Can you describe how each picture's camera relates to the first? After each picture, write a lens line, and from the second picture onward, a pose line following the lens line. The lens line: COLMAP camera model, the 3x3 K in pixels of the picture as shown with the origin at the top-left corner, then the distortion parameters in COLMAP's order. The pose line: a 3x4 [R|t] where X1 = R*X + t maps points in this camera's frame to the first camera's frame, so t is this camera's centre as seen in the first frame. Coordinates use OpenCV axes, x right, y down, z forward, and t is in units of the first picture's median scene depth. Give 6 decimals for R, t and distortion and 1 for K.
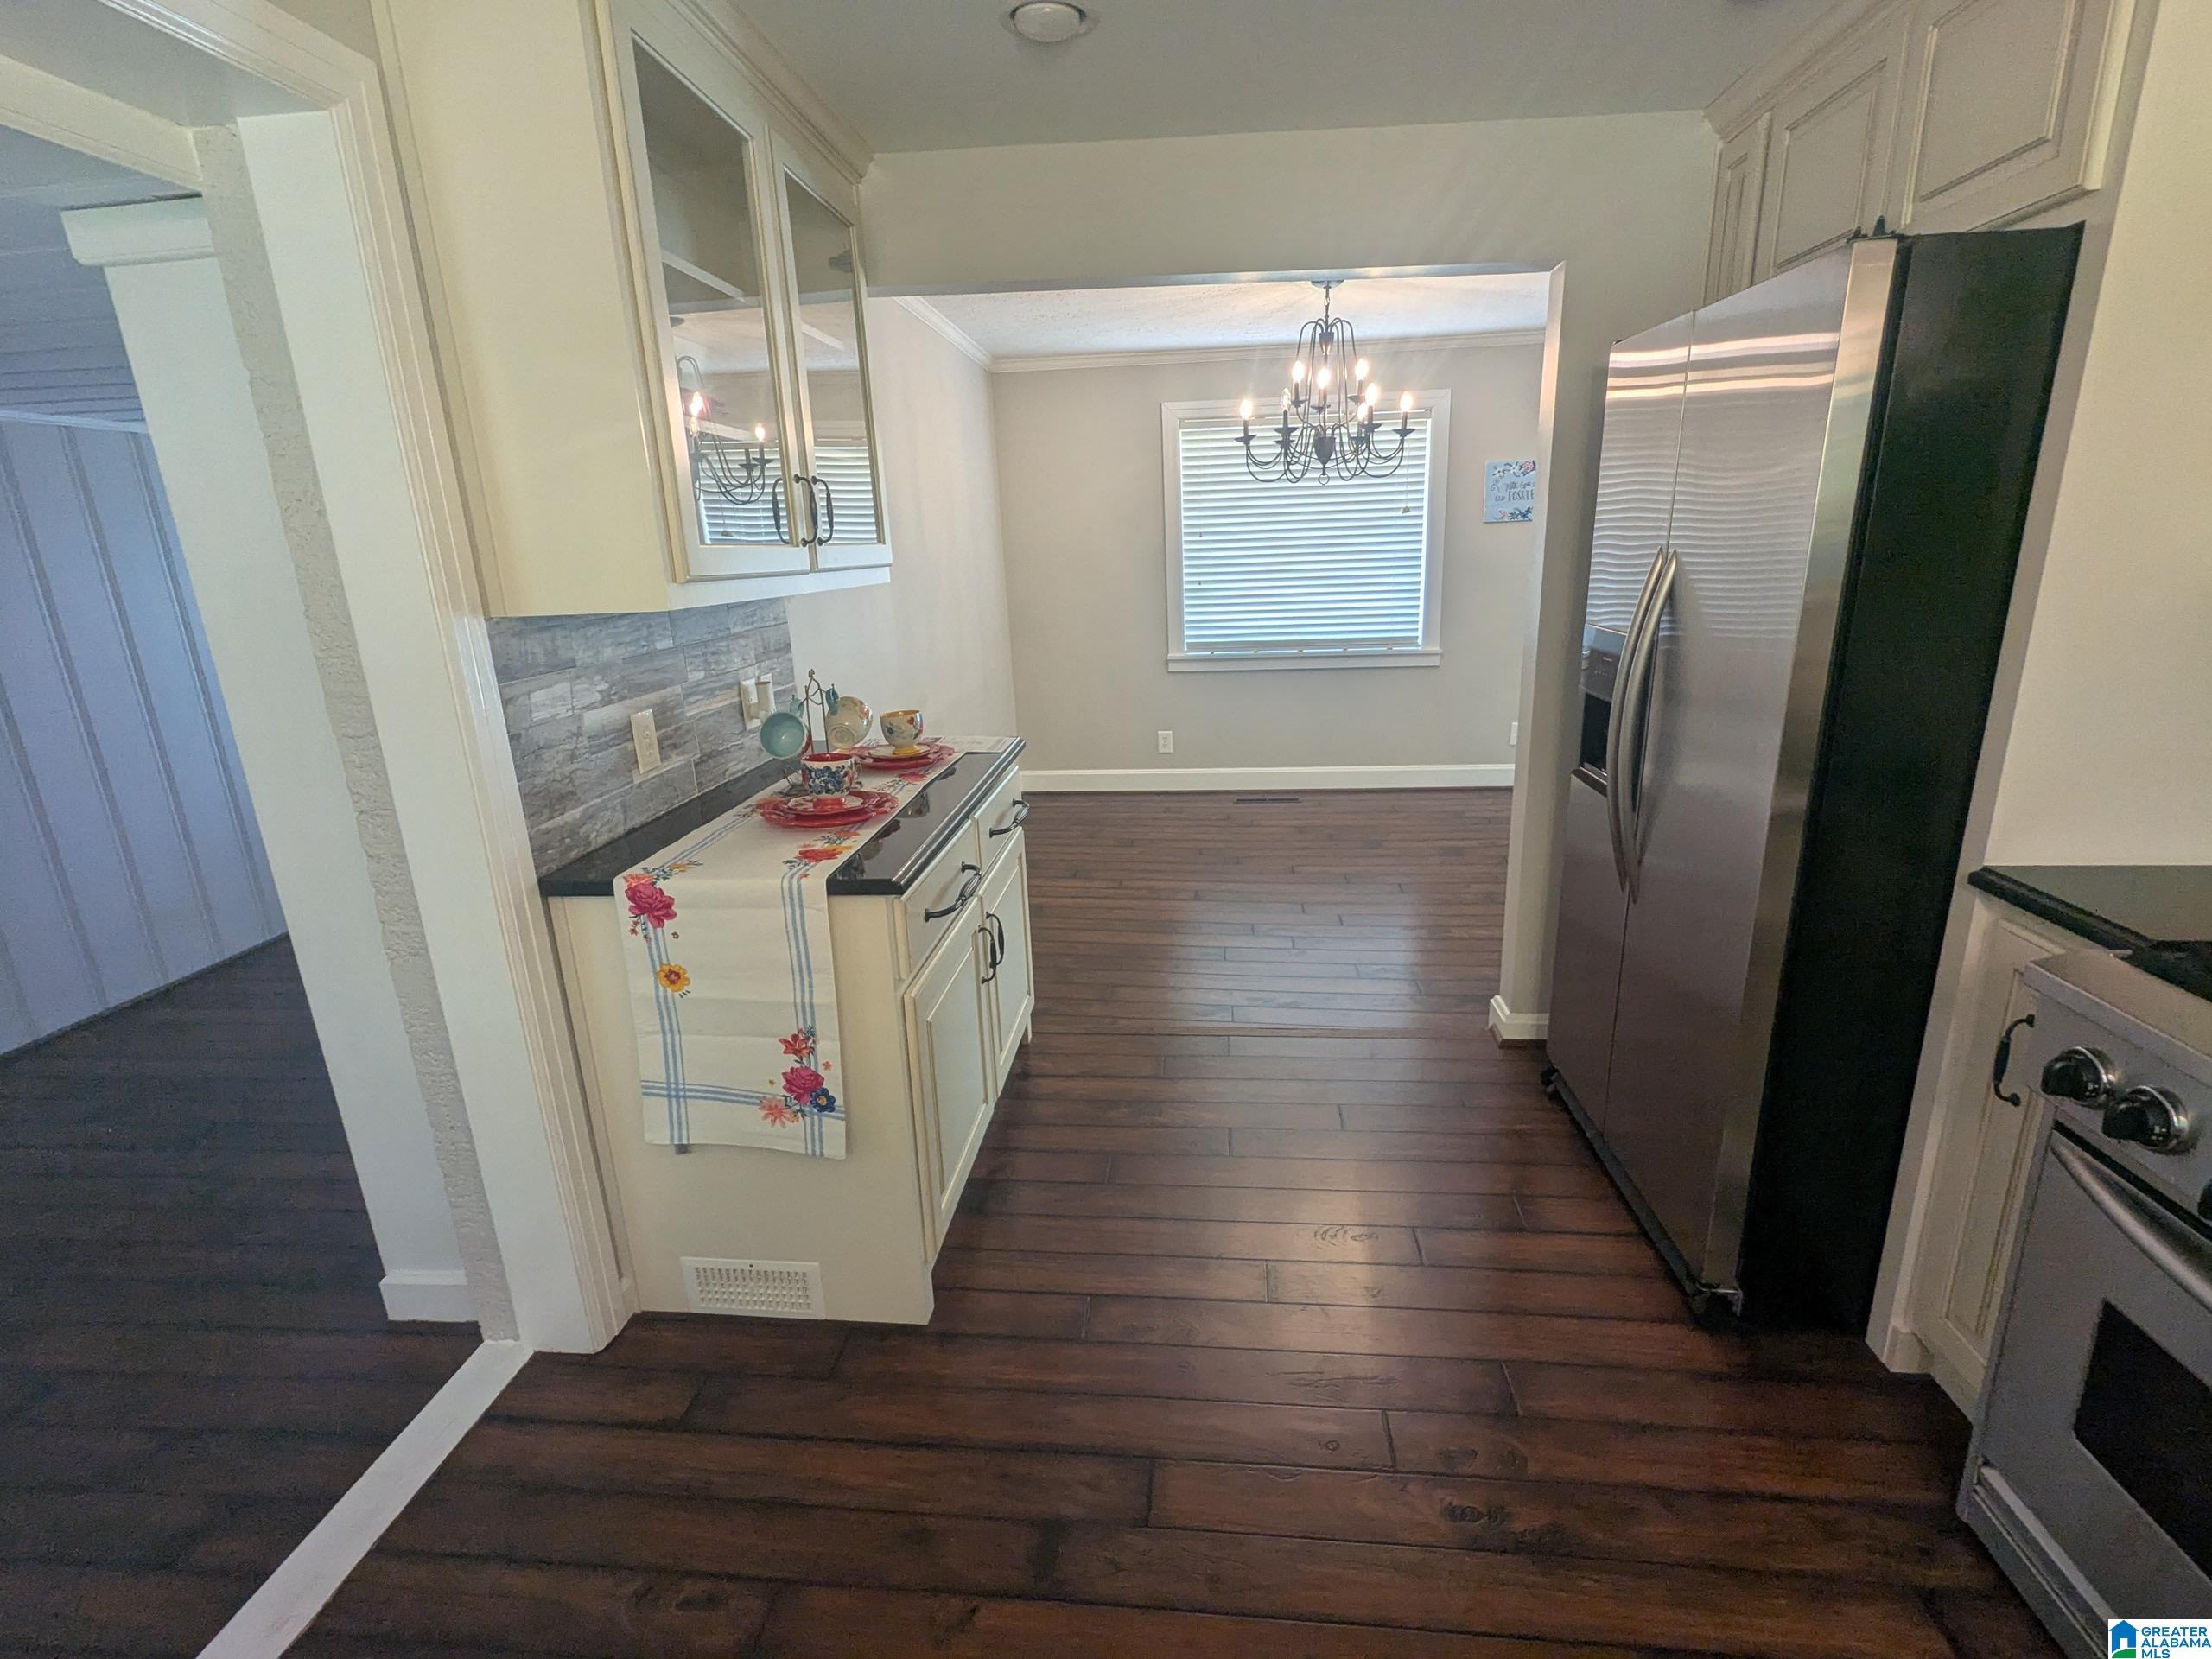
lens RADIAL K [[1051.6, 0, 1109.5], [0, 1051.6, 836.7], [0, 0, 1]] dist [0.002817, 0.000420]
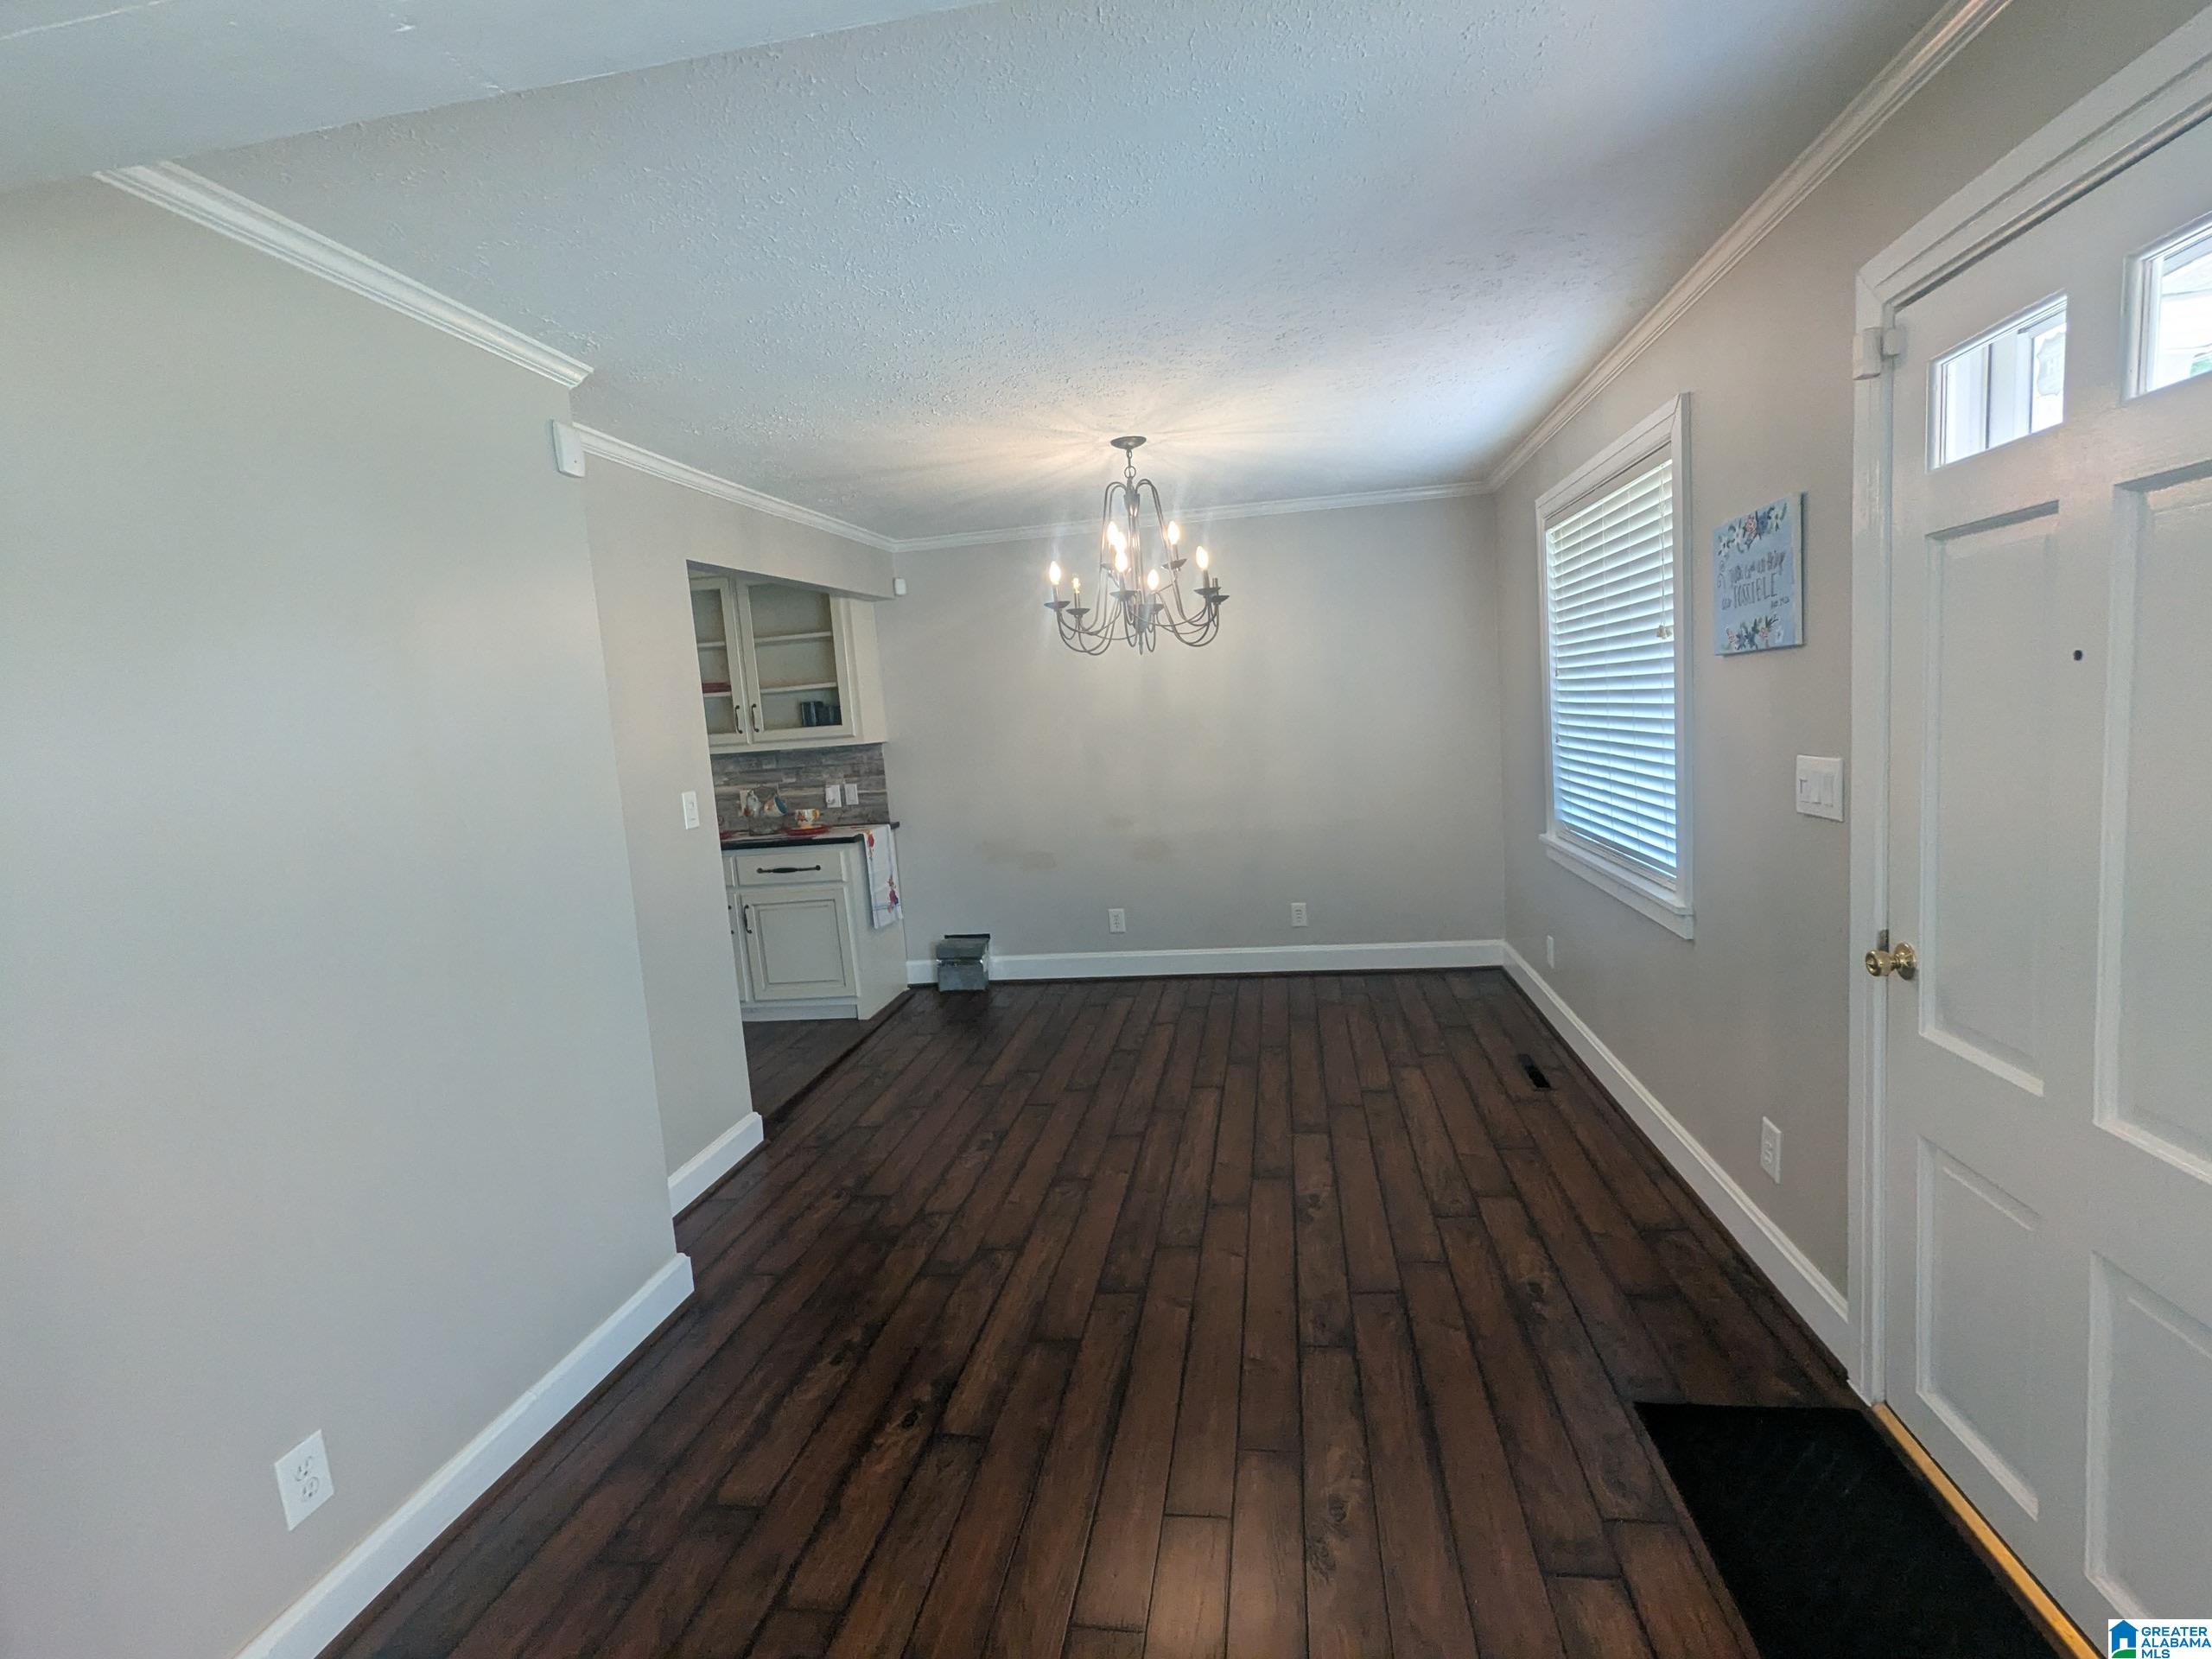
lens RADIAL K [[1051.6, 0, 1109.5], [0, 1051.6, 836.7], [0, 0, 1]] dist [0.002817, 0.000420]
pose [[-0.063270, 0.159511, -0.985167, 1.369907], [-0.197890, 0.965538, 0.169042, -0.406177], [0.978180, 0.205650, -0.029524, 1.268300]]
